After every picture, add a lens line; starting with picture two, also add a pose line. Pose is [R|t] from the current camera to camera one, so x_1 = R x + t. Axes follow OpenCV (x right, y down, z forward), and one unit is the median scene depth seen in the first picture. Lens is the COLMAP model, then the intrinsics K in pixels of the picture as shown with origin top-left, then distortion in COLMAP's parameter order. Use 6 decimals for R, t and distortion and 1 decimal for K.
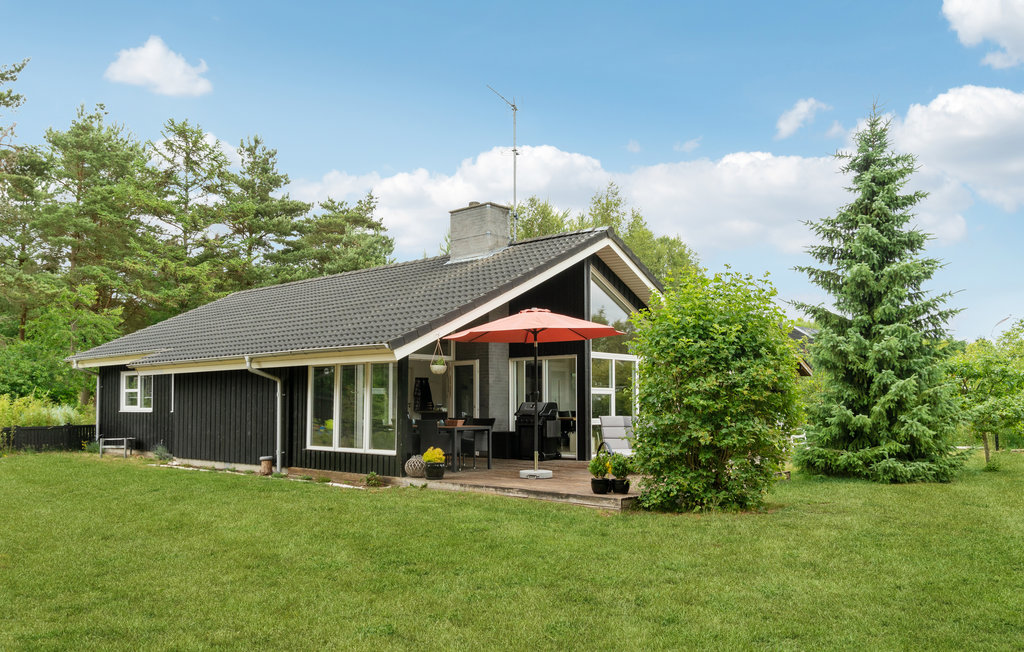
lens RADIAL K [[811.1, 0, 512.2], [0, 811.1, 326.1], [0, 0, 1]] dist [-0.001633, -0.005588]
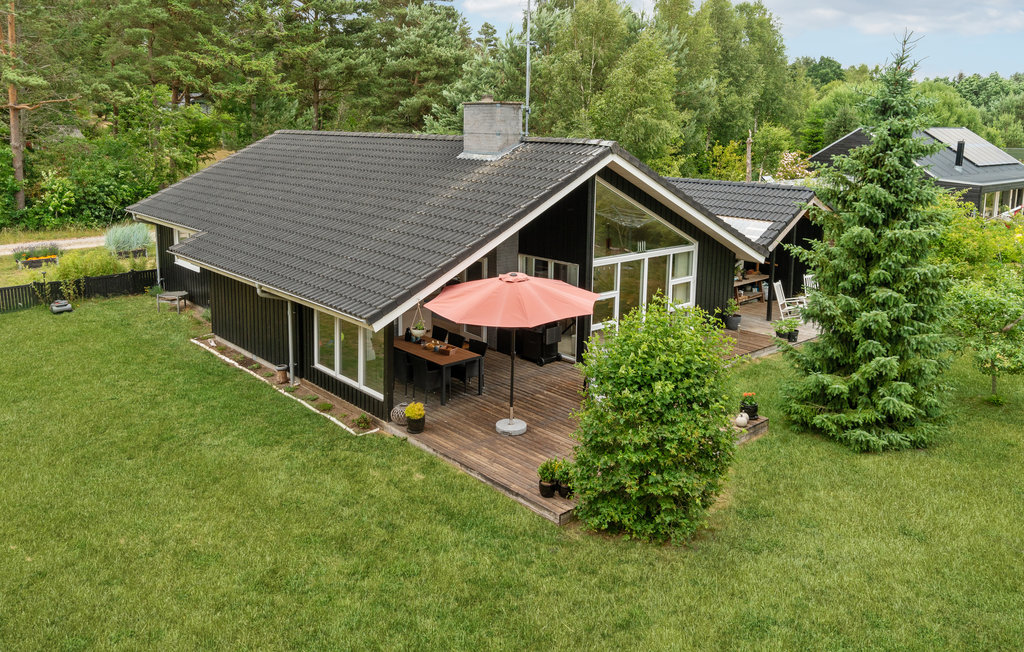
lens RADIAL K [[794.6, 0, 483.8], [0, 794.6, 264.1], [0, 0, 1]] dist [-0.003006, 0.008371]
pose [[0.992426, 0.031932, -0.118624, 0.101089], [-0.005776, 0.976688, 0.214584, -0.227720], [0.122711, -0.212273, 0.969475, 0.027383]]
